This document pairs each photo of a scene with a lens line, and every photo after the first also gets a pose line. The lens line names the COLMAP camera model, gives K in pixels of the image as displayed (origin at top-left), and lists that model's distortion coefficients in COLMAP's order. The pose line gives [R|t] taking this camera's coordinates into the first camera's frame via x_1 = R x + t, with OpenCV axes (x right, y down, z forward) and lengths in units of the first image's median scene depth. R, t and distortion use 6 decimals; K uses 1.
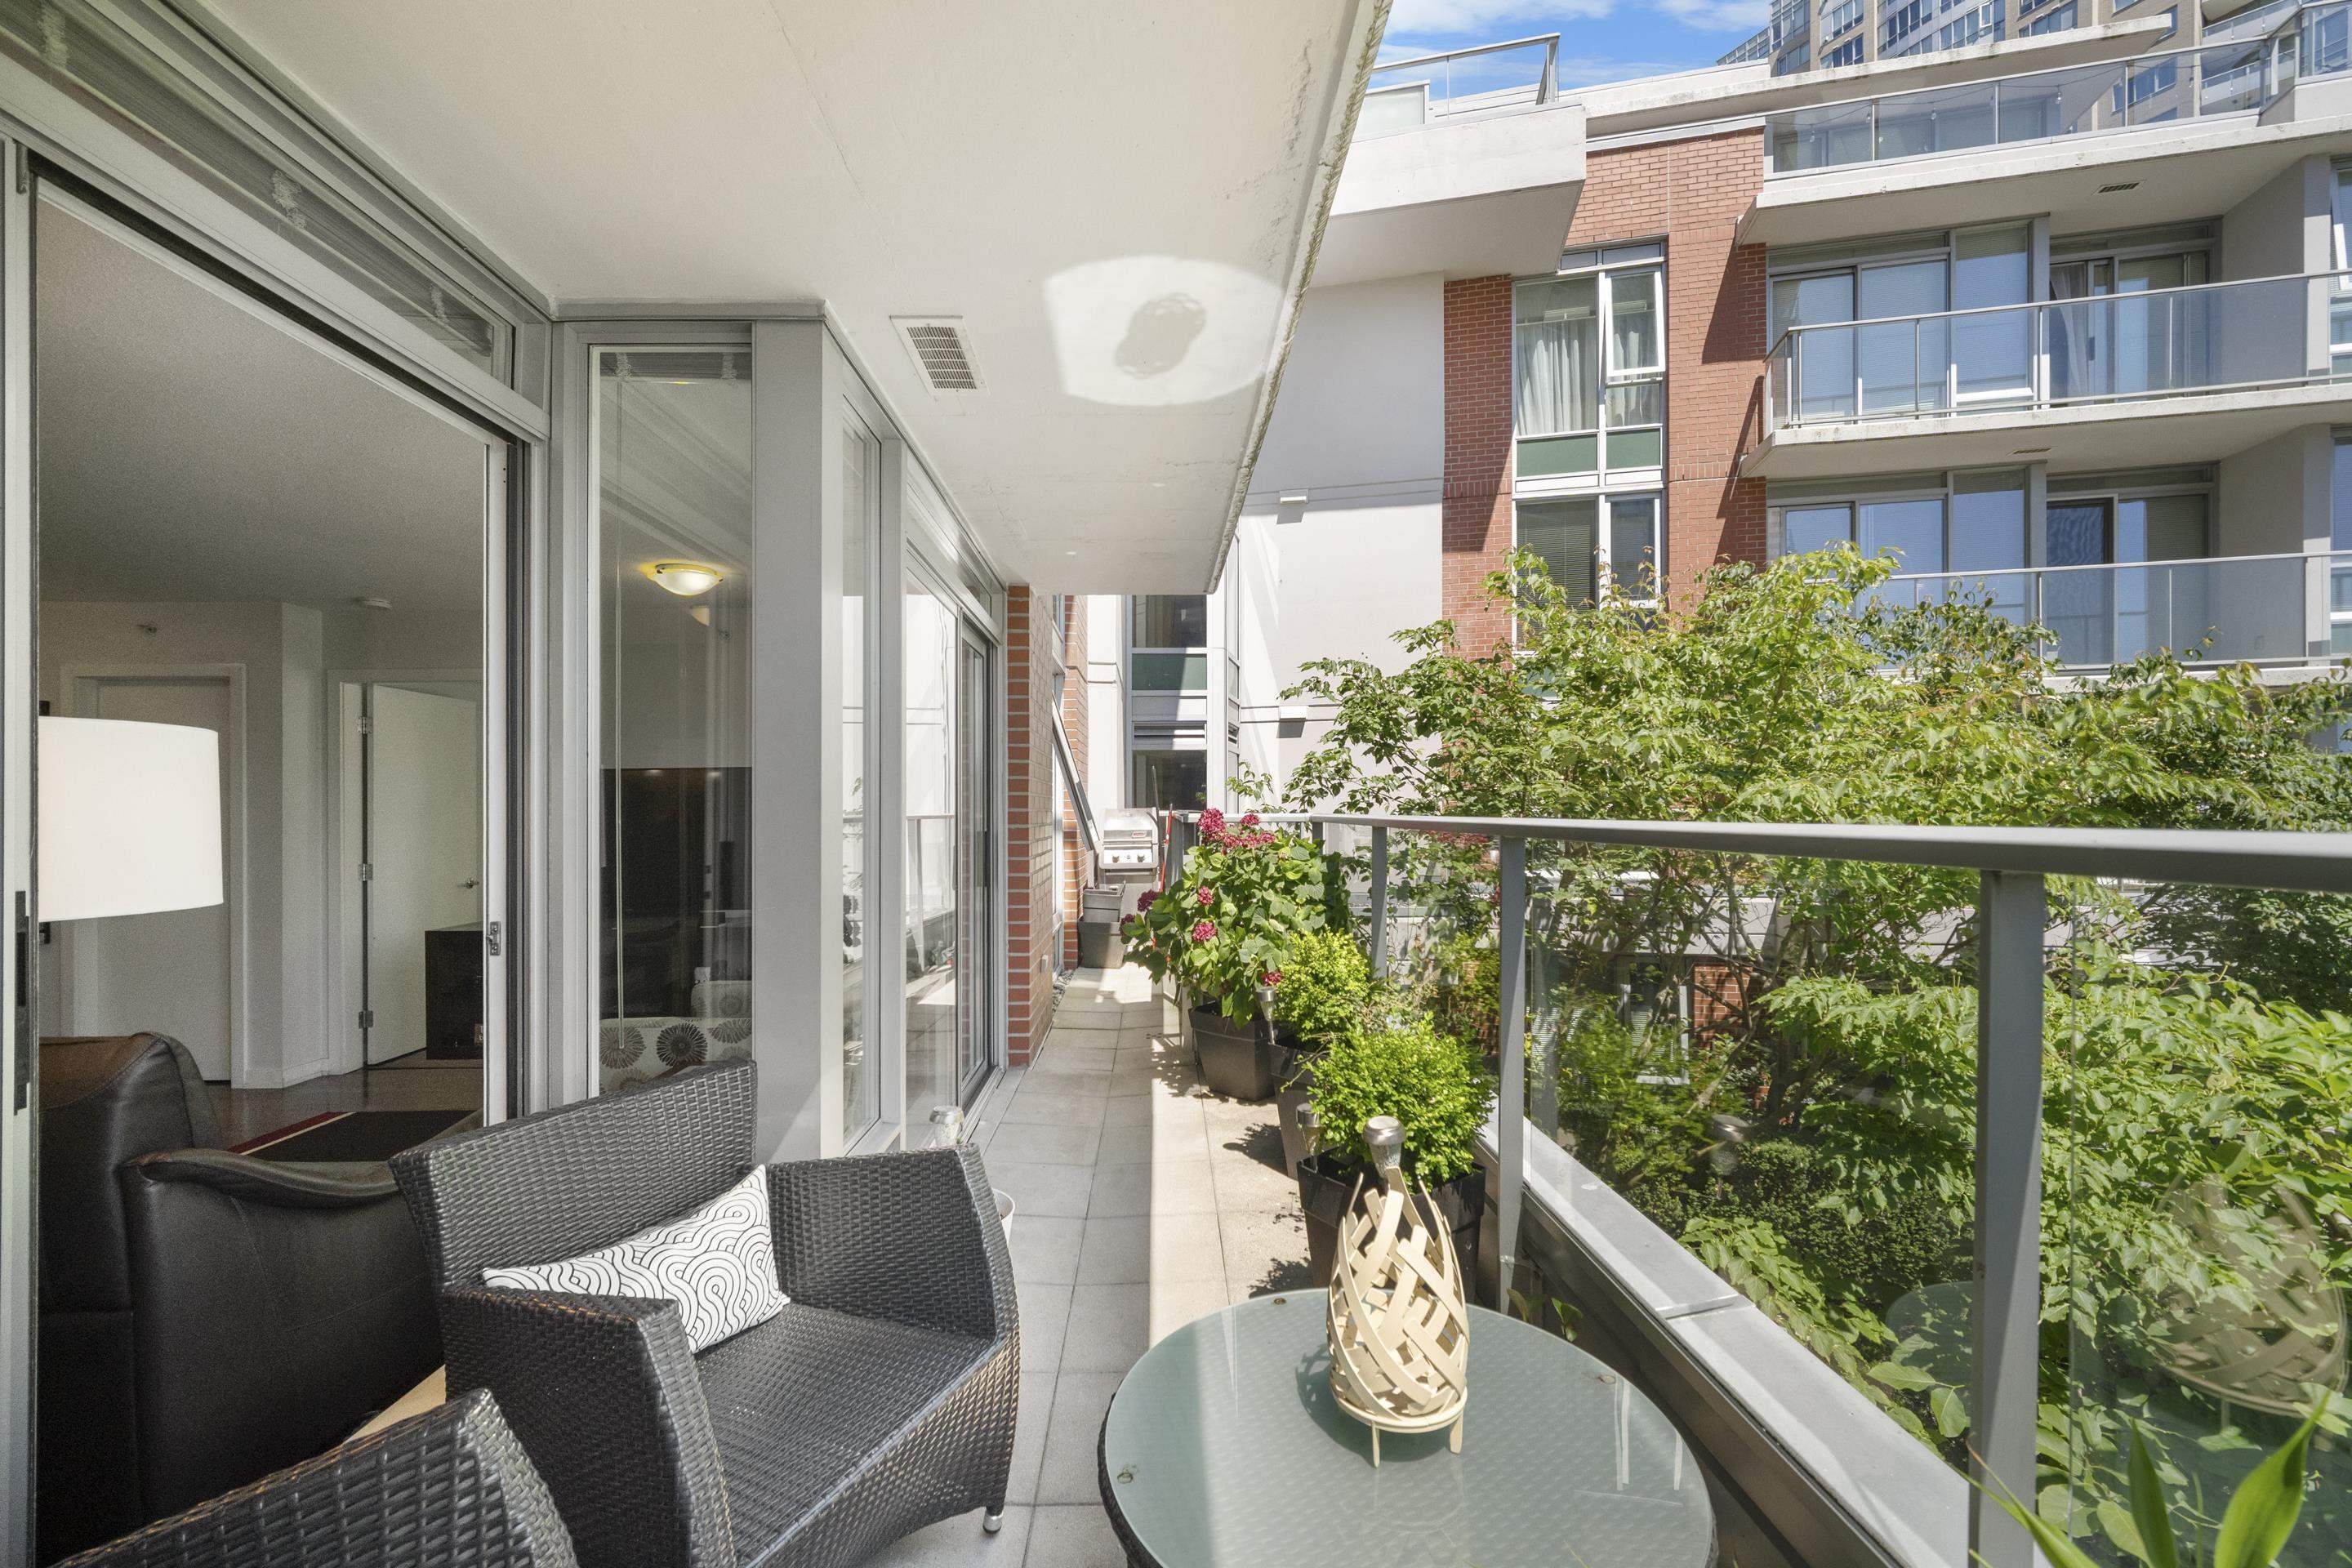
lens RADIAL K [[944.2, 0, 1180.9], [0, 944.2, 793.5], [0, 0, 1]] dist [-0.000891, 0.000627]
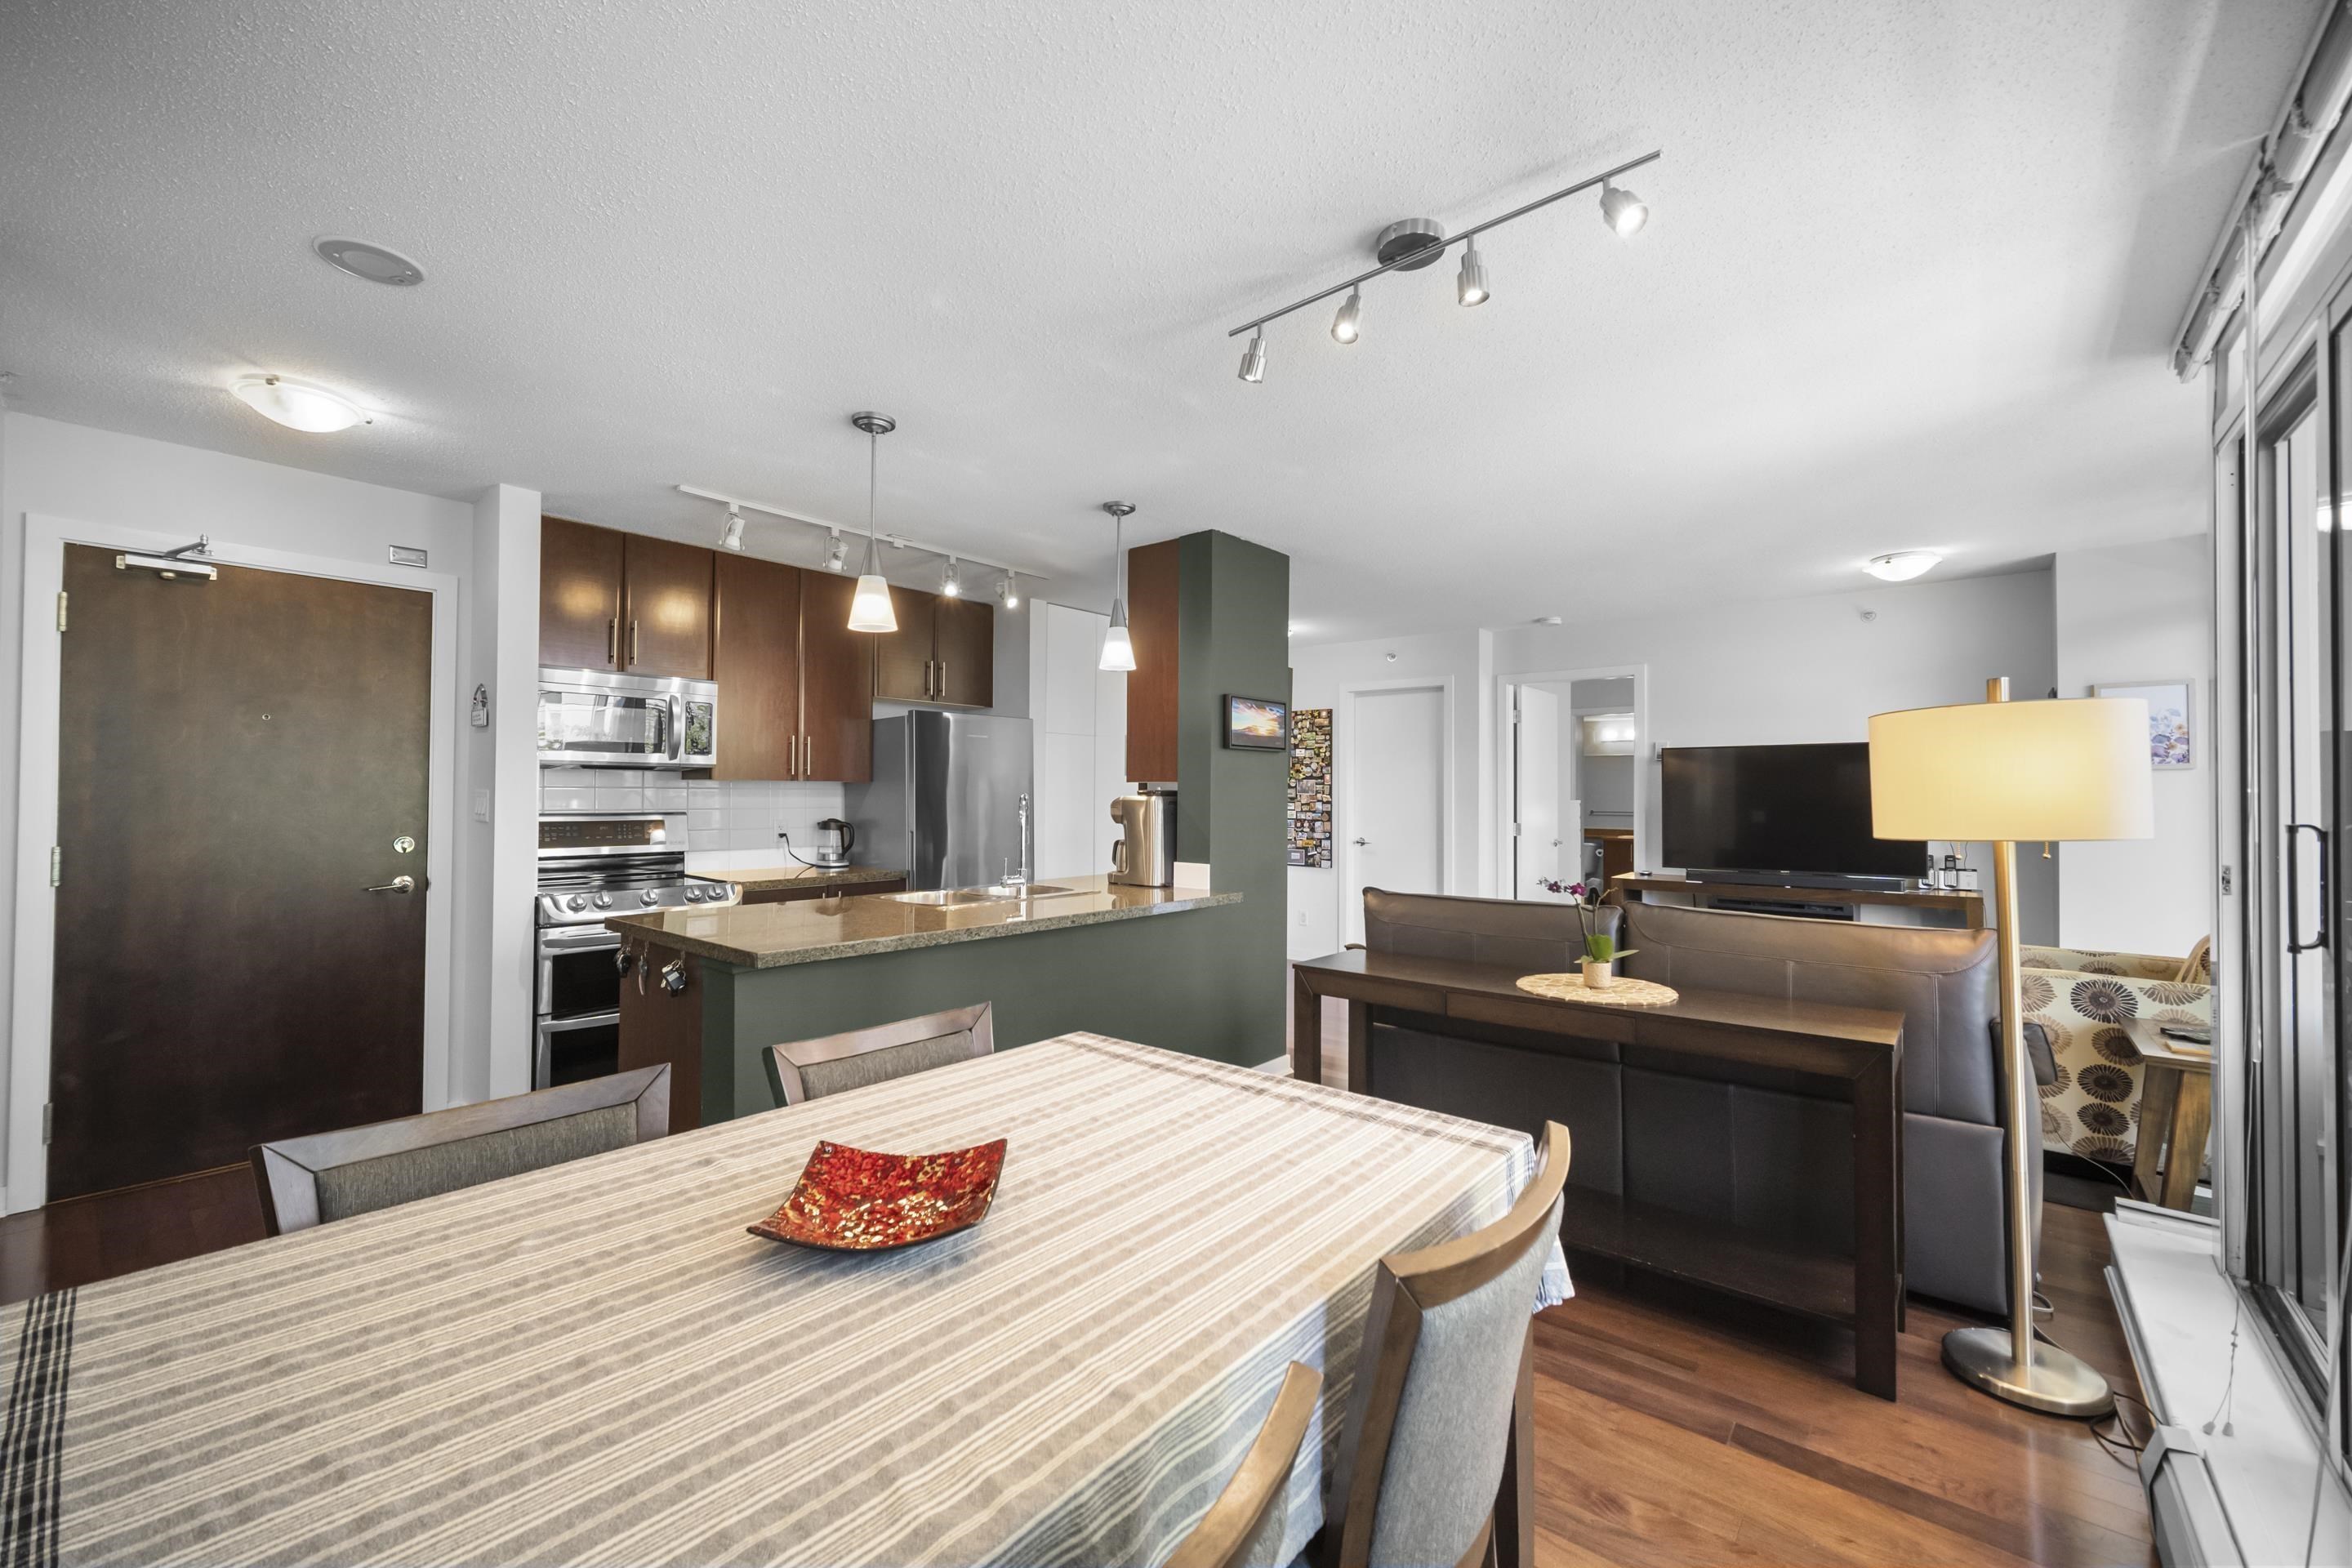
lens RADIAL K [[944.2, 0, 1182.9], [0, 944.2, 781.2], [0, 0, 1]] dist [-0.000891, 0.000627]
pose [[0.755477, 0.004574, -0.655159, -0.387288], [-0.000024, 0.999976, 0.006953, 0.008058], [0.655175, -0.005237, 0.755459, -0.304260]]
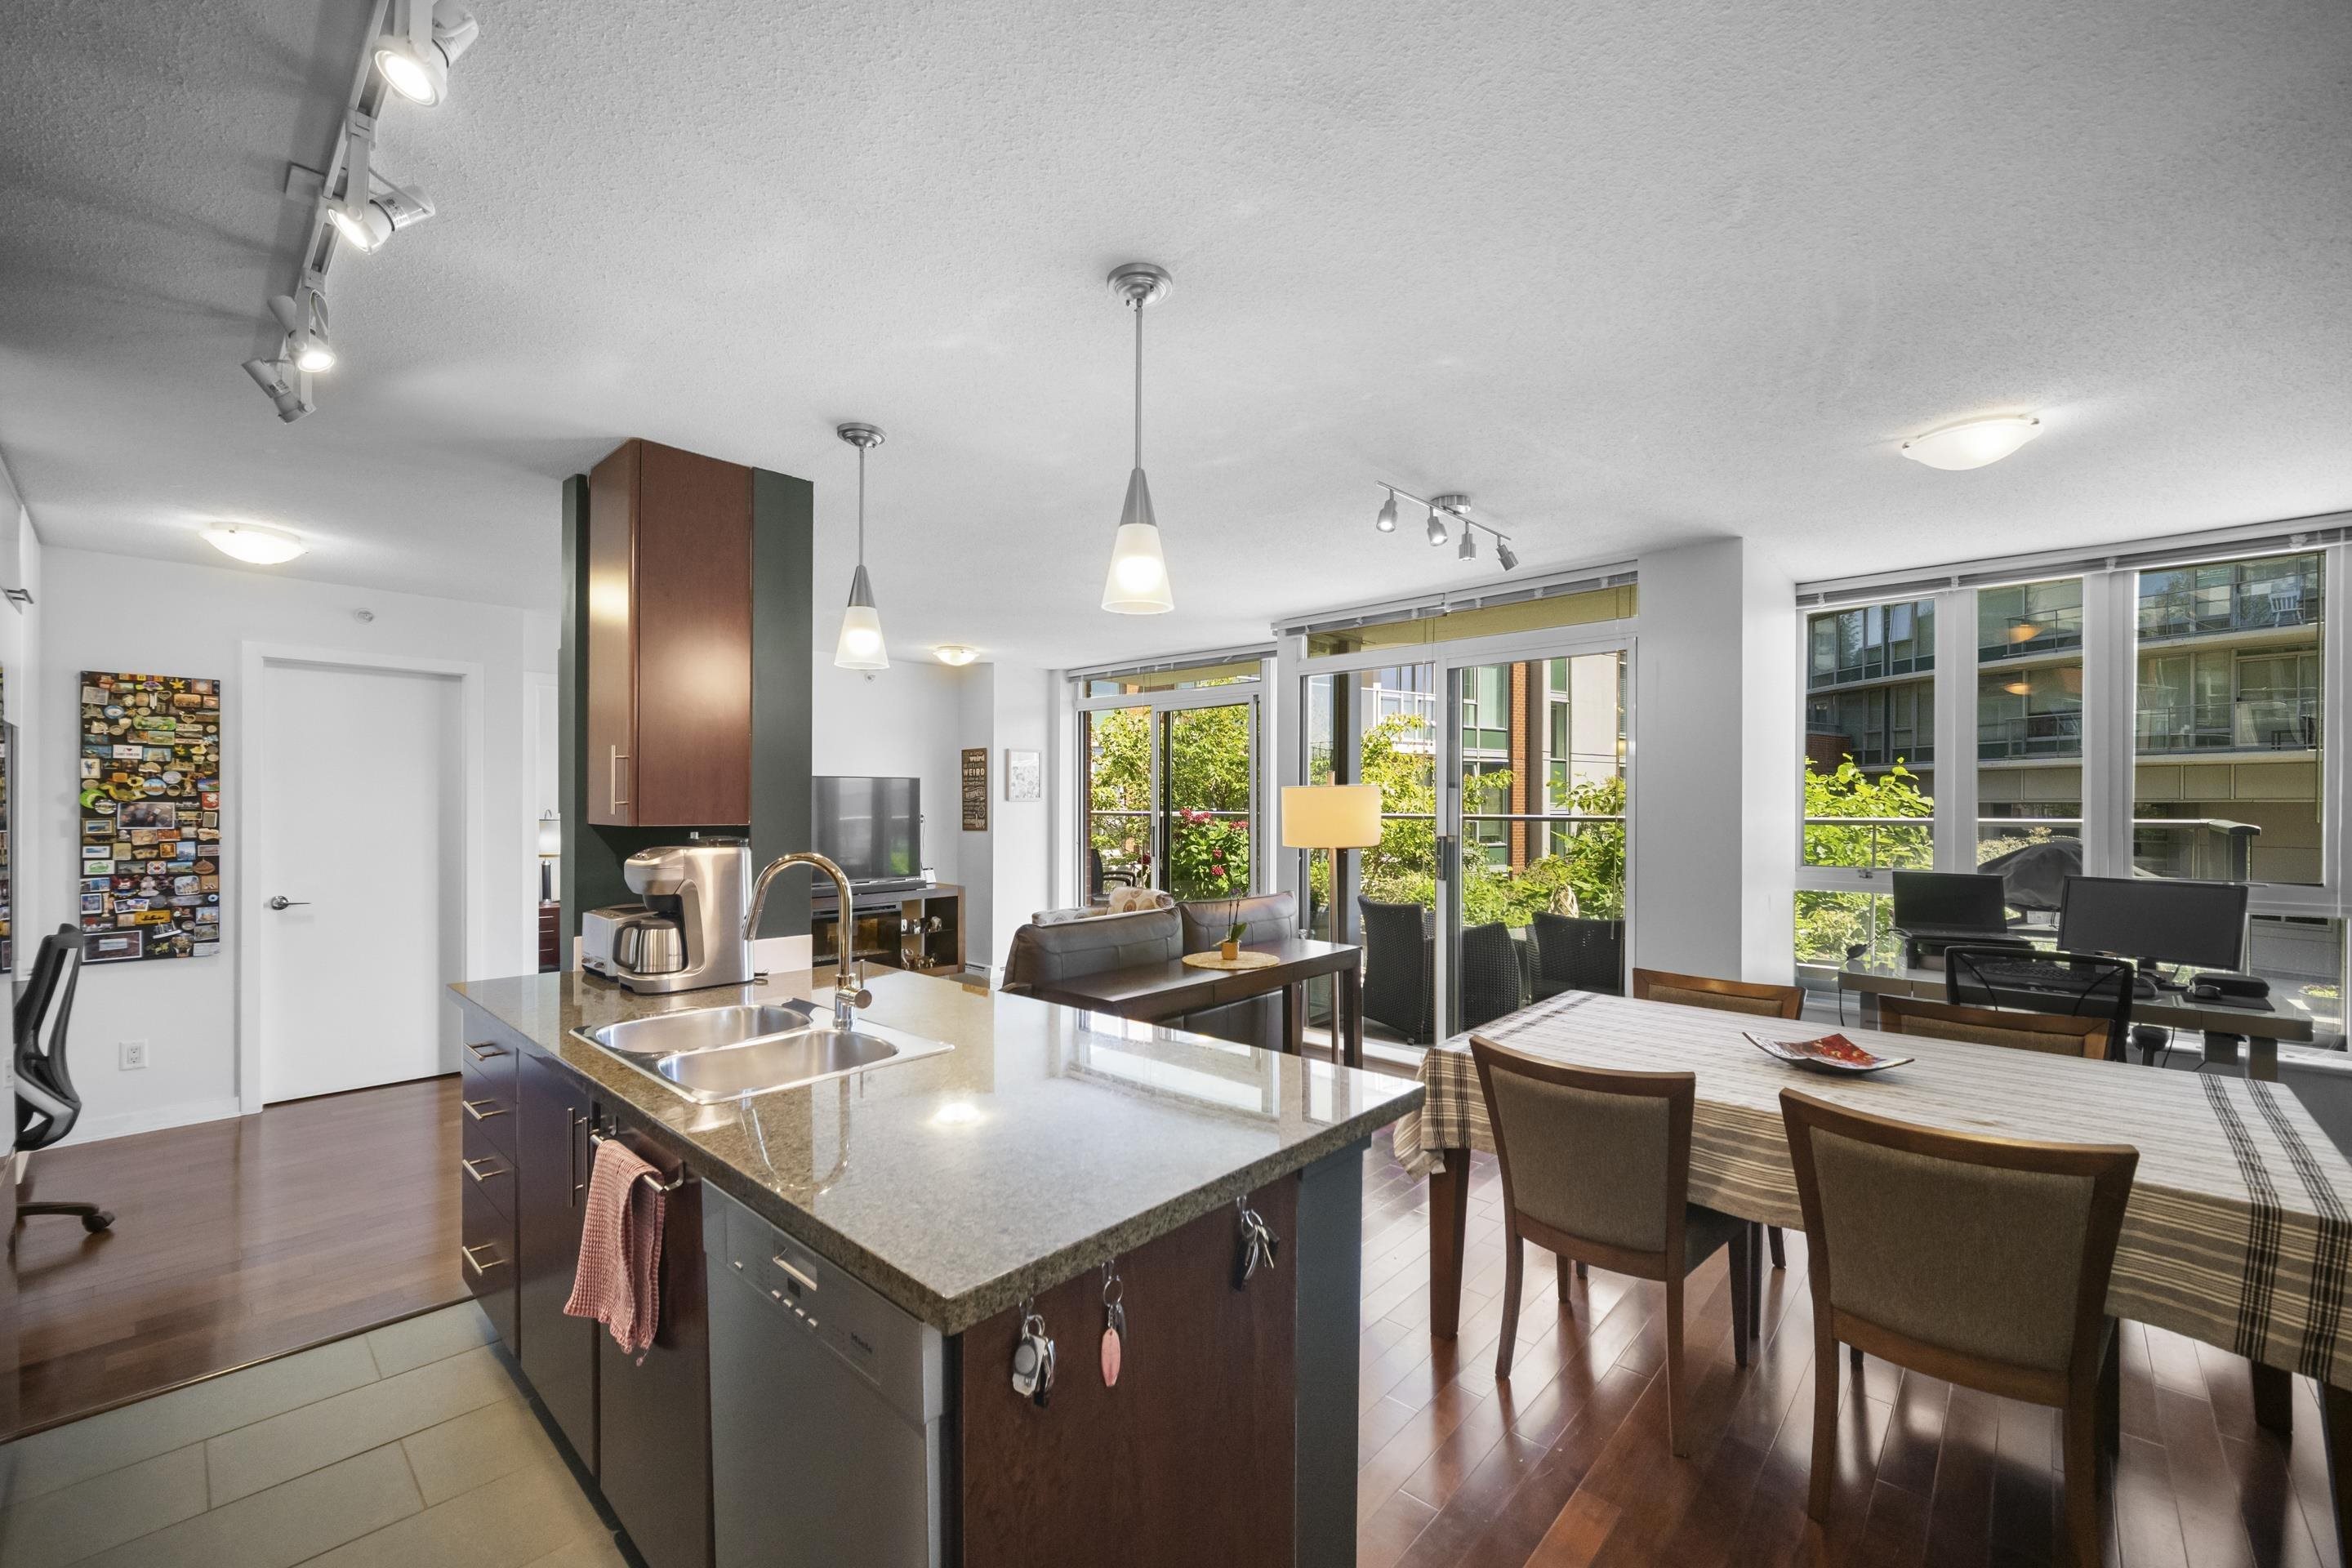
lens RADIAL K [[944.2, 0, 1177.3], [0, 944.2, 804.4], [0, 0, 1]] dist [-0.000891, 0.000627]
pose [[0.689578, 0.011246, 0.724124, -1.213572], [-0.022147, 0.999739, 0.005564, -0.006492], [-0.723873, -0.019874, 0.689647, -0.260283]]
